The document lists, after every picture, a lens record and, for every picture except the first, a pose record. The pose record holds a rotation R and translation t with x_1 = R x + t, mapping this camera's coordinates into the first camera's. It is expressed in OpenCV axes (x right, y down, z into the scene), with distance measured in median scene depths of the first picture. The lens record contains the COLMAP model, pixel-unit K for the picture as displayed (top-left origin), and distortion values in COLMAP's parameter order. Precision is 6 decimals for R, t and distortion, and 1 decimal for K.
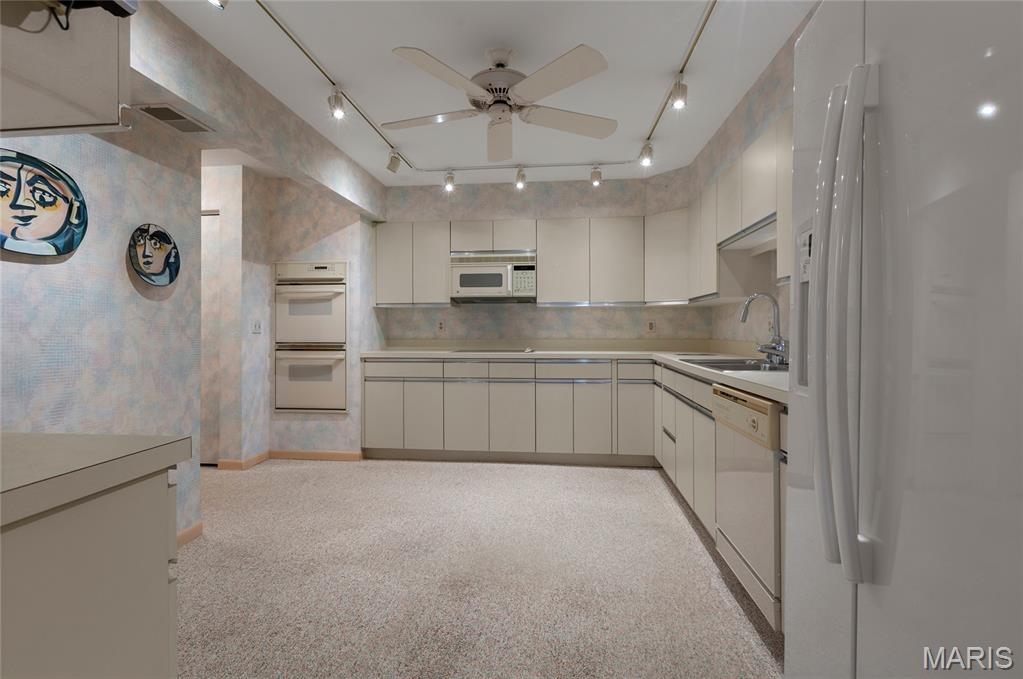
lens RADIAL K [[469.7, 0, 508.7], [0, 469.7, 330.0], [0, 0, 1]] dist [-0.000603, 0.000015]
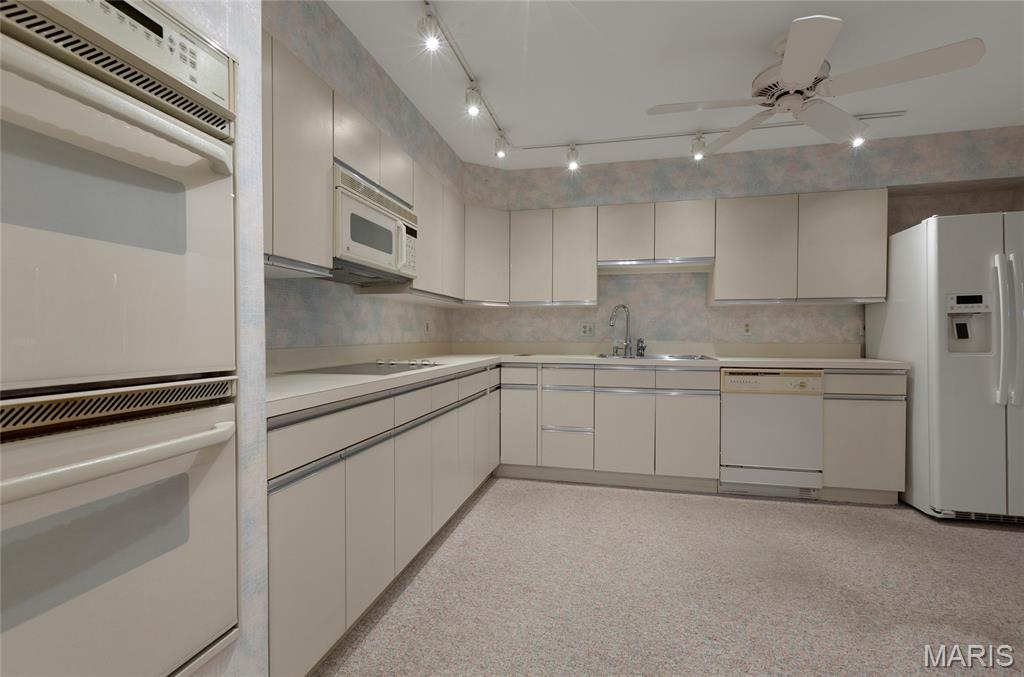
lens RADIAL K [[466.3, 0, 510.2], [0, 466.3, 342.6], [0, 0, 1]] dist [-0.001130, -0.000177]
pose [[0.120050, -0.015804, 0.992642, -0.582978], [0.001041, 0.999875, 0.015794, 0.006775], [-0.992767, -0.000862, 0.120051, 0.812169]]
